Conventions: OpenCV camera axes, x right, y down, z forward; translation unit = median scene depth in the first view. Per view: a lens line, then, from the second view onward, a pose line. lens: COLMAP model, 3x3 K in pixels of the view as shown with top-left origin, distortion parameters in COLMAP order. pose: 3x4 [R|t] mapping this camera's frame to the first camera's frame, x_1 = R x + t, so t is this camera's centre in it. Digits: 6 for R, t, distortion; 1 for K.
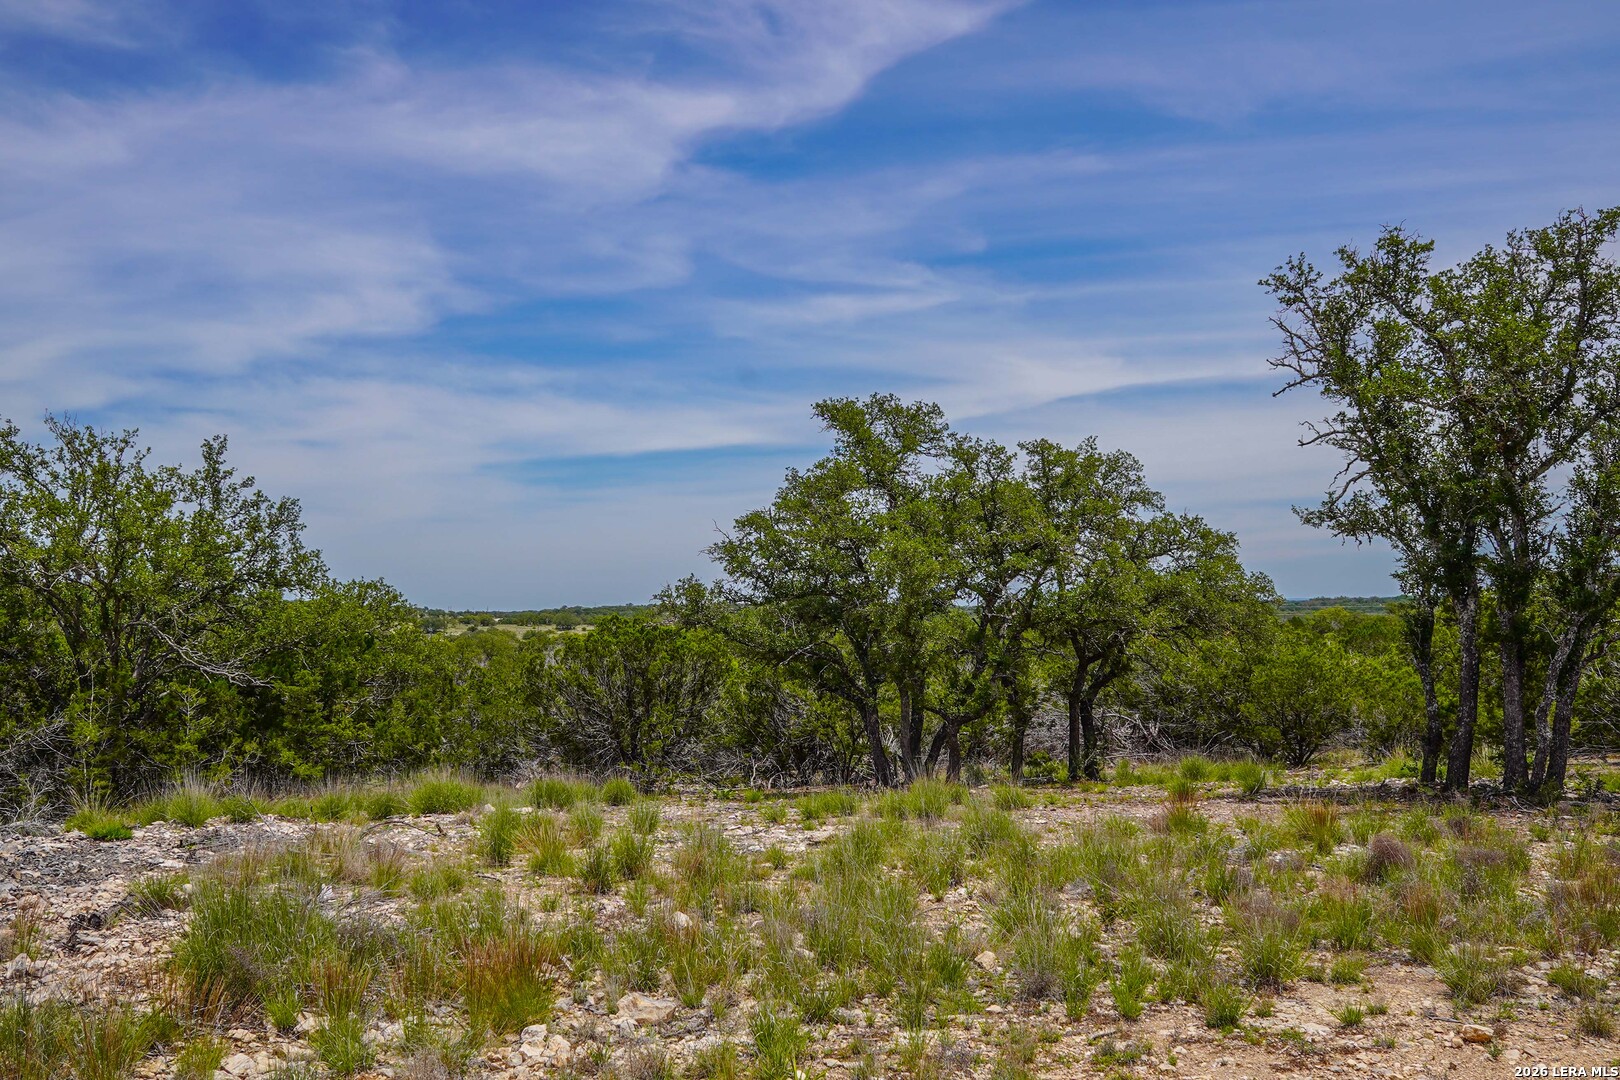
lens RADIAL K [[1502.0, 0, 815.8], [0, 1502.0, 541.7], [0, 0, 1]] dist [-0.118195, 0.000000]
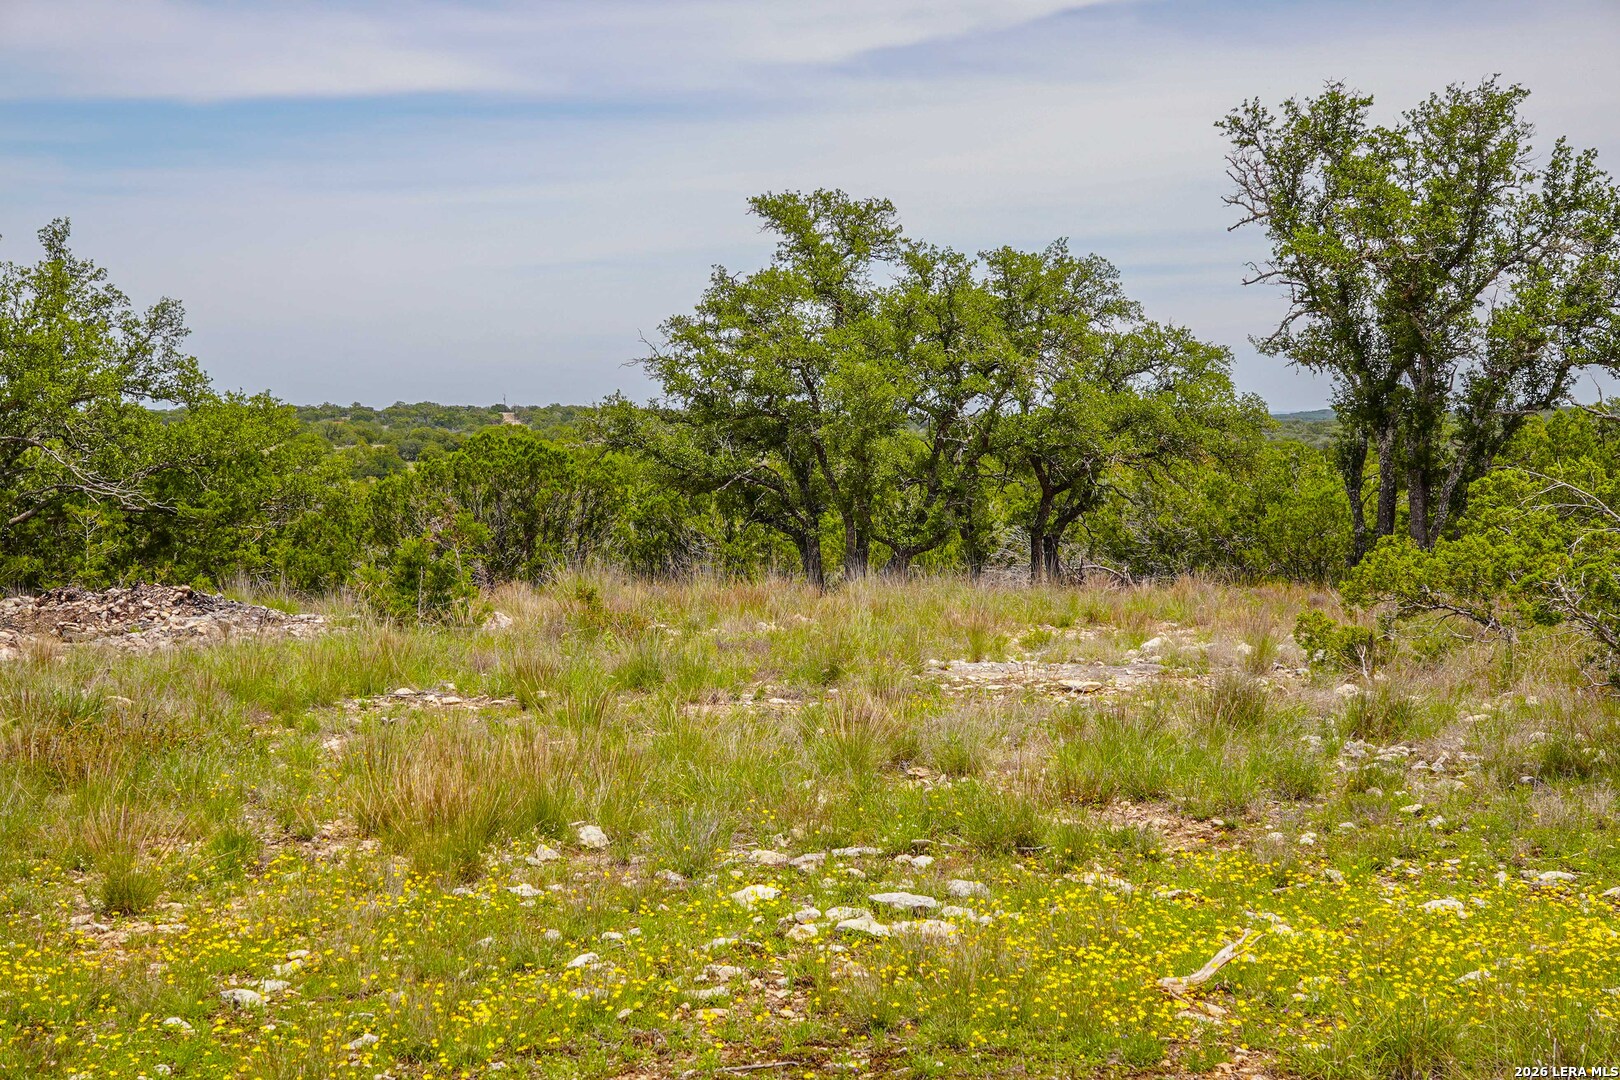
lens RADIAL K [[2879.8, 0, 802.5], [0, 2879.8, 533.7], [0, 0, 1]] dist [0.516311, 0.000000]
pose [[0.997235, 0.007366, 0.073946, -0.100986], [-0.013609, 0.996350, 0.084273, -0.041360], [-0.073055, -0.085046, 0.993695, -0.757886]]
